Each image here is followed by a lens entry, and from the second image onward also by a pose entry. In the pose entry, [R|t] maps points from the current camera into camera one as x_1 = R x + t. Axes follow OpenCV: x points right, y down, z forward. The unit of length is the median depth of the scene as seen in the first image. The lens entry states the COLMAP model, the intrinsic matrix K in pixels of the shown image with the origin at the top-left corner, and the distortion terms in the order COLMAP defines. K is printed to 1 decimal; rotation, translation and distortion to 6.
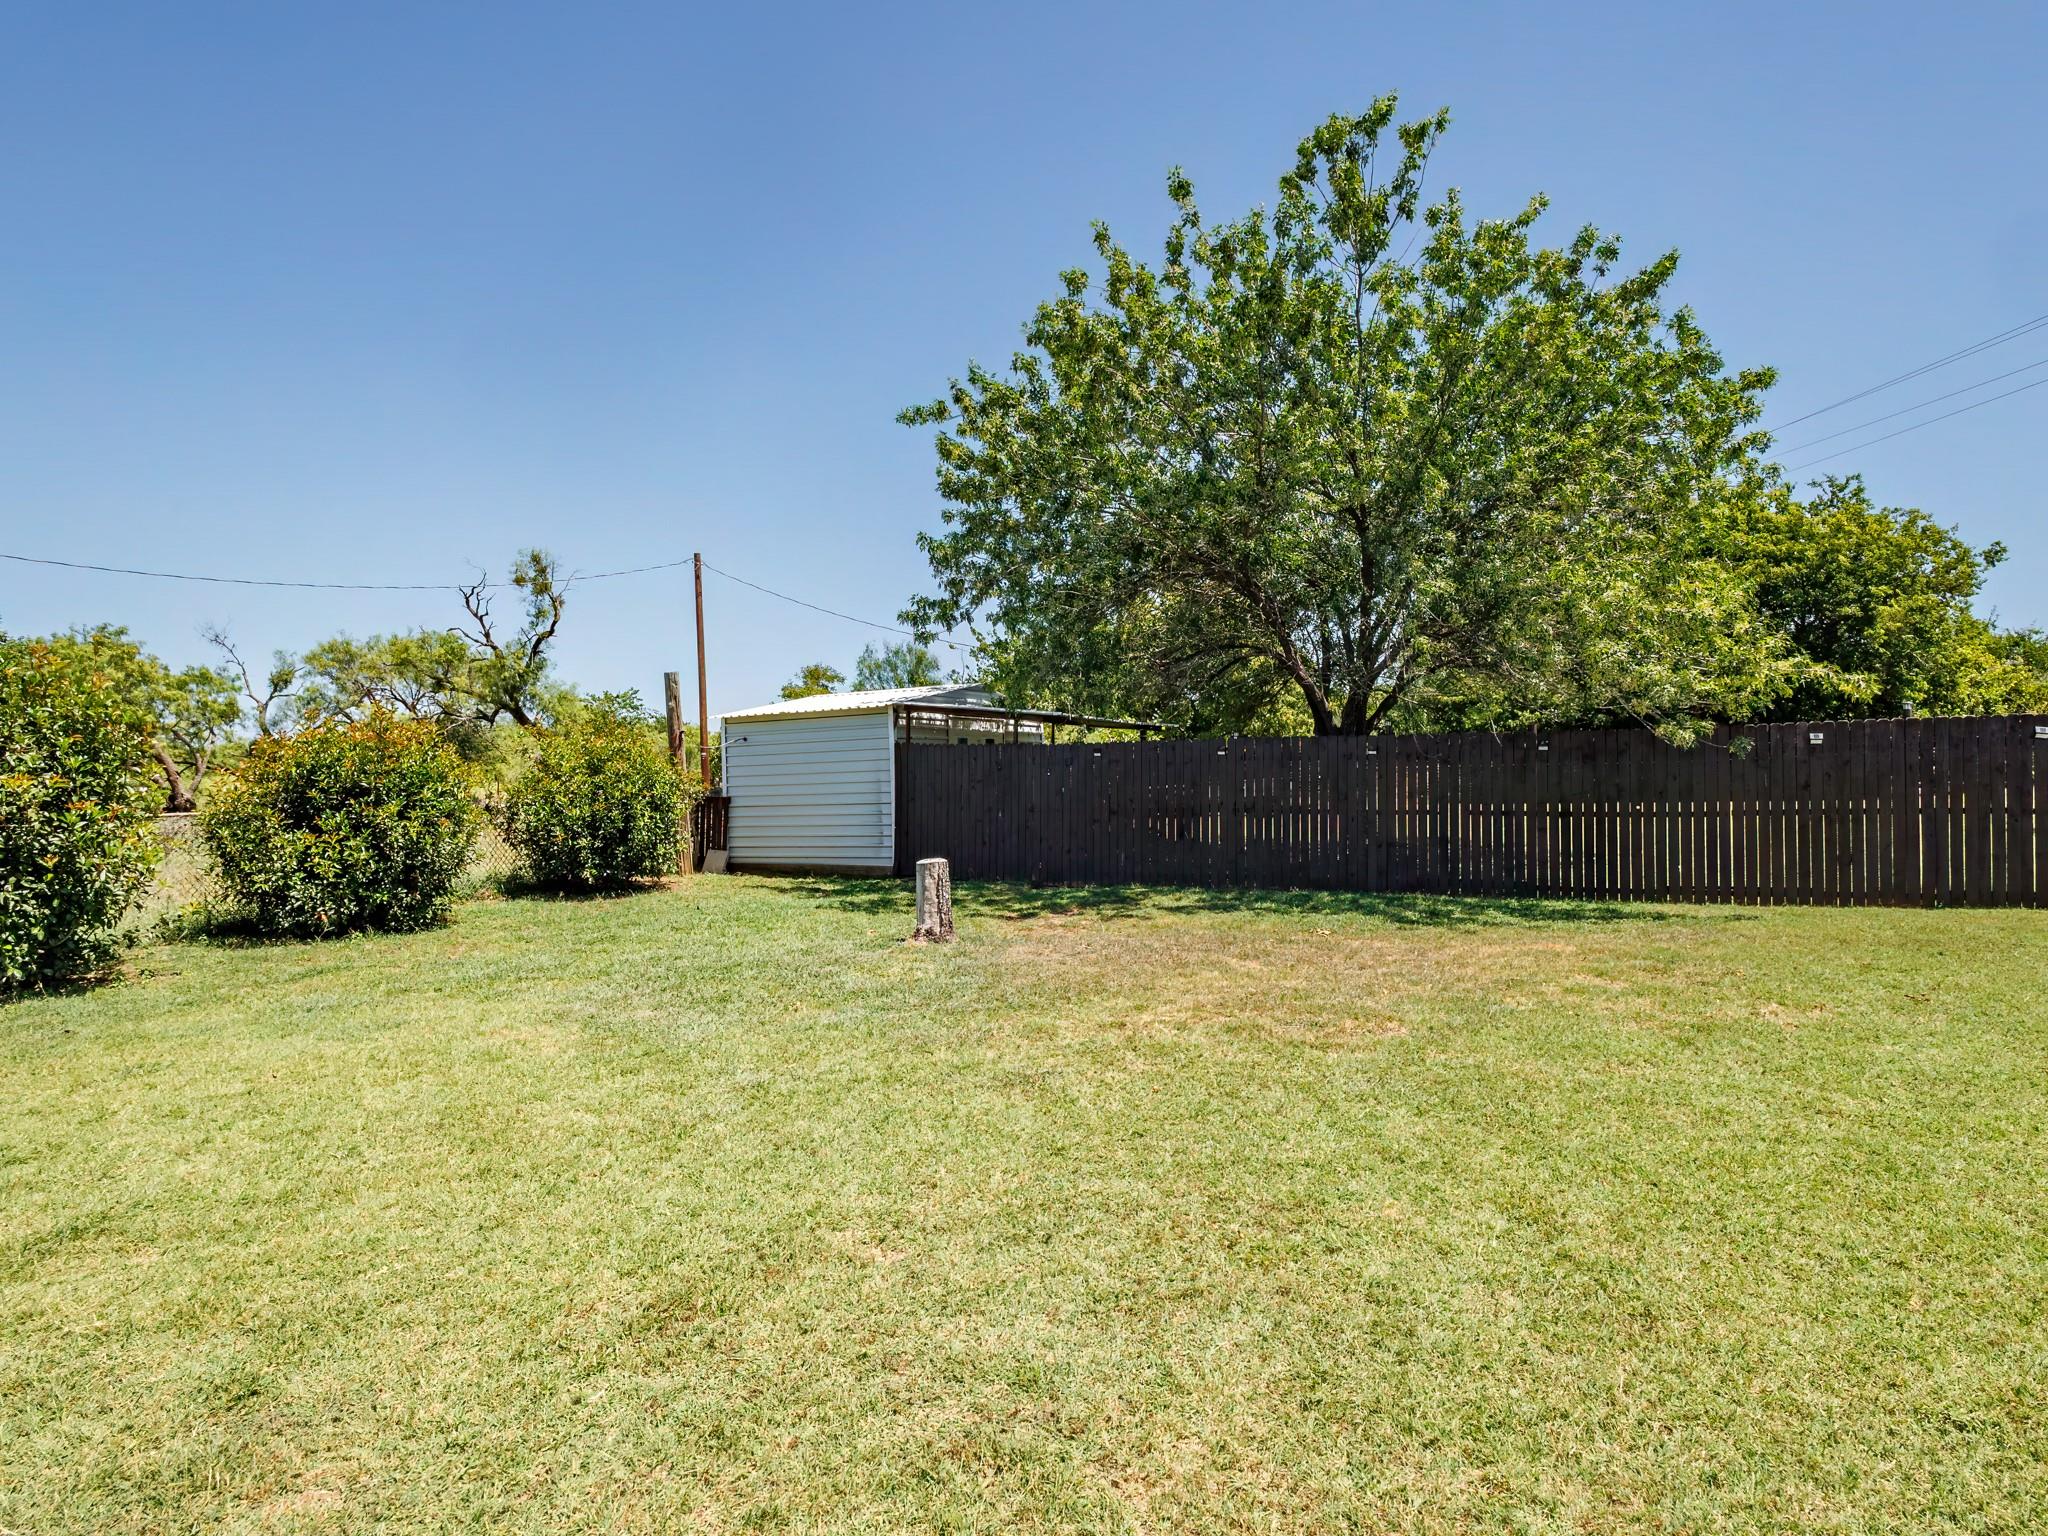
lens RADIAL K [[1076.8, 0, 1024.0], [0, 1076.8, 768.0], [0, 0, 1]] dist [0.022815, 0.001033]
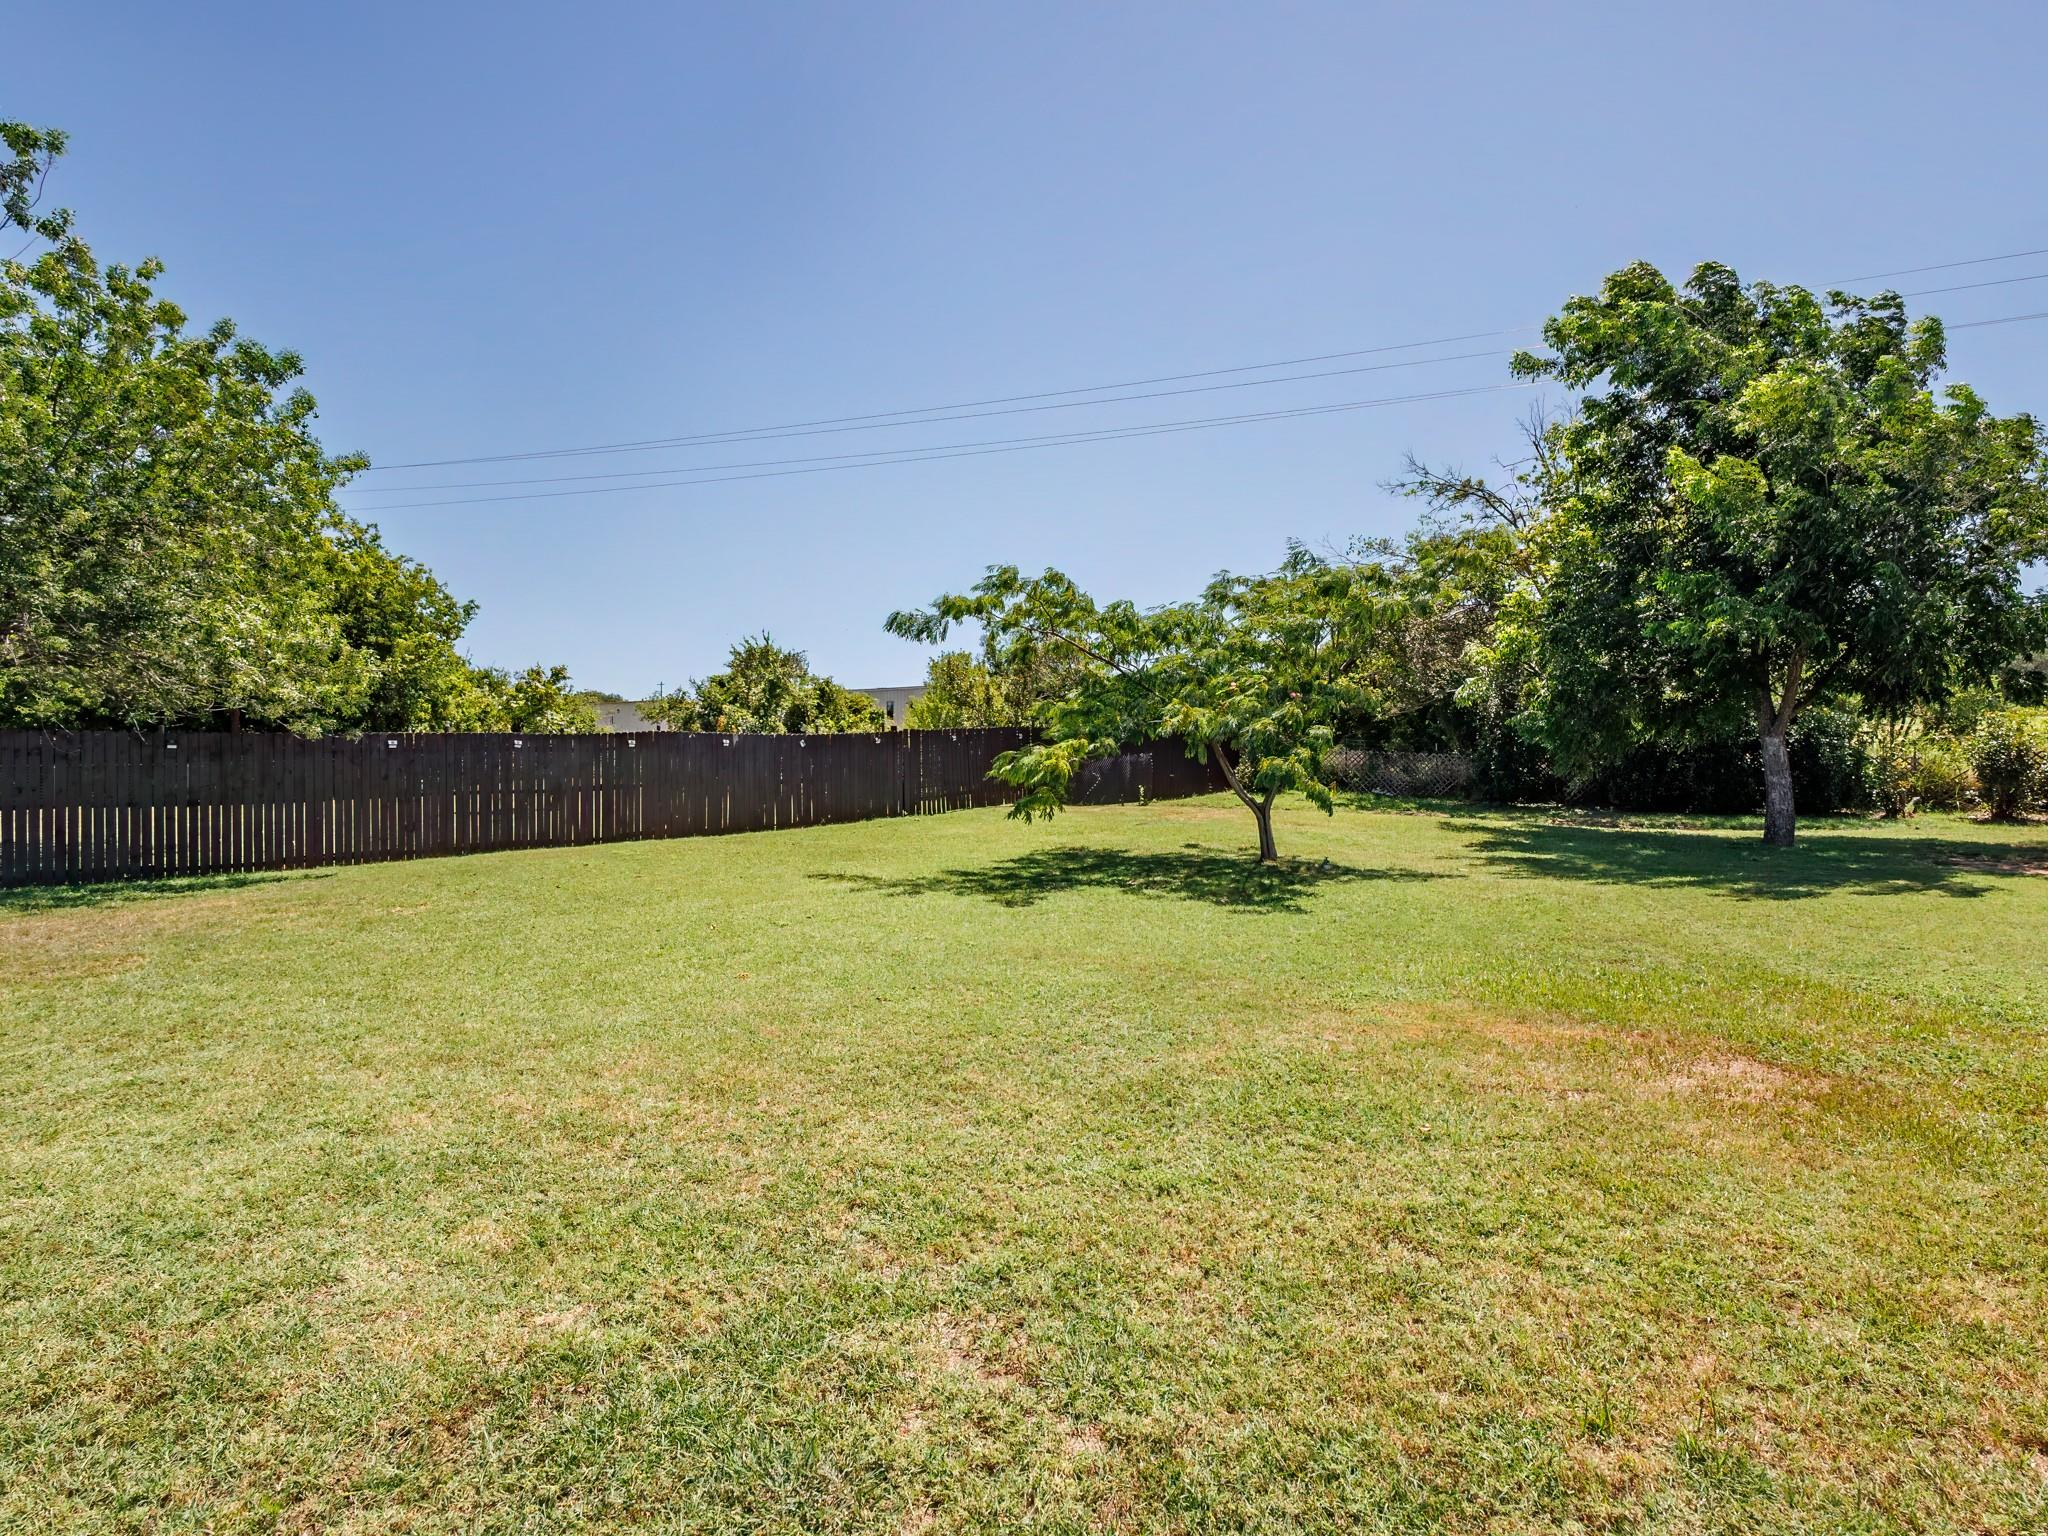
lens RADIAL K [[1076.8, 0, 1024.0], [0, 1076.8, 768.0], [0, 0, 1]] dist [0.022815, 0.001033]
pose [[0.354691, 0.005525, 0.934967, -0.282162], [-0.003201, 0.999984, -0.004694, 0.007528], [-0.934978, -0.001327, 0.354703, -0.252575]]
